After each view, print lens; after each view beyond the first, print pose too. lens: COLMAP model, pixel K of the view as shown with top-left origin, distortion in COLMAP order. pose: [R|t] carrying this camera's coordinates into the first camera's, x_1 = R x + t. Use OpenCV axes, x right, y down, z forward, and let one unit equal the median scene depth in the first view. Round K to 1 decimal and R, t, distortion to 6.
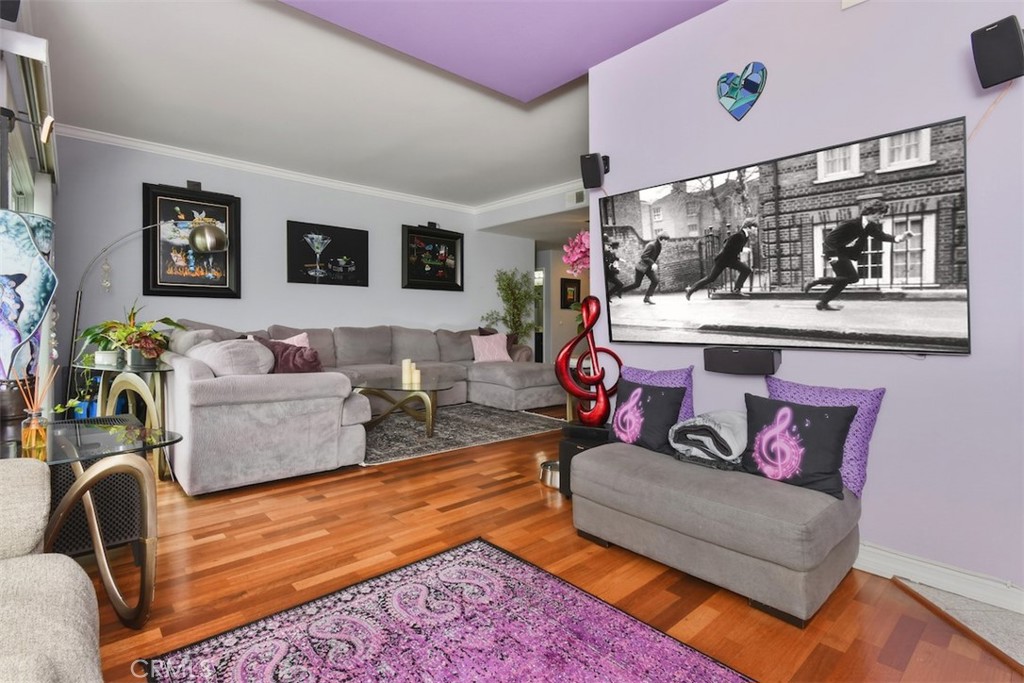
lens RADIAL K [[473.5, 0, 515.7], [0, 473.5, 322.8], [0, 0, 1]] dist [0.002768, 0.000156]
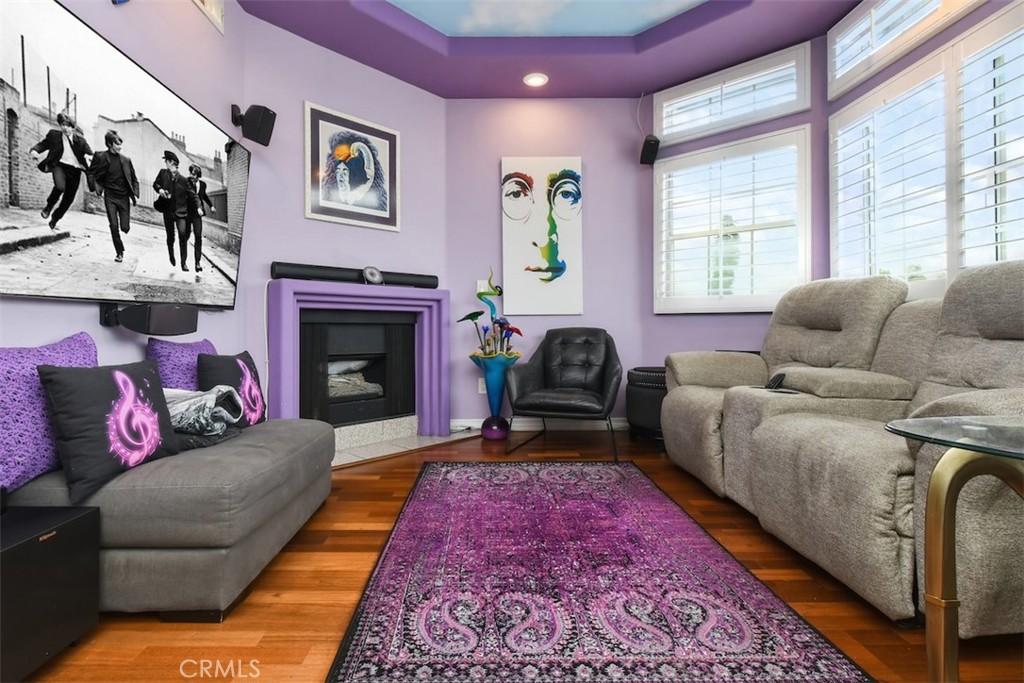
lens RADIAL K [[473.5, 0, 515.7], [0, 473.5, 322.8], [0, 0, 1]] dist [0.002768, 0.000156]
pose [[-0.746855, 0.000754, 0.664986, -0.710679], [-0.002402, 0.999990, -0.003832, 0.118859], [-0.664983, -0.004459, -0.746846, 1.636127]]
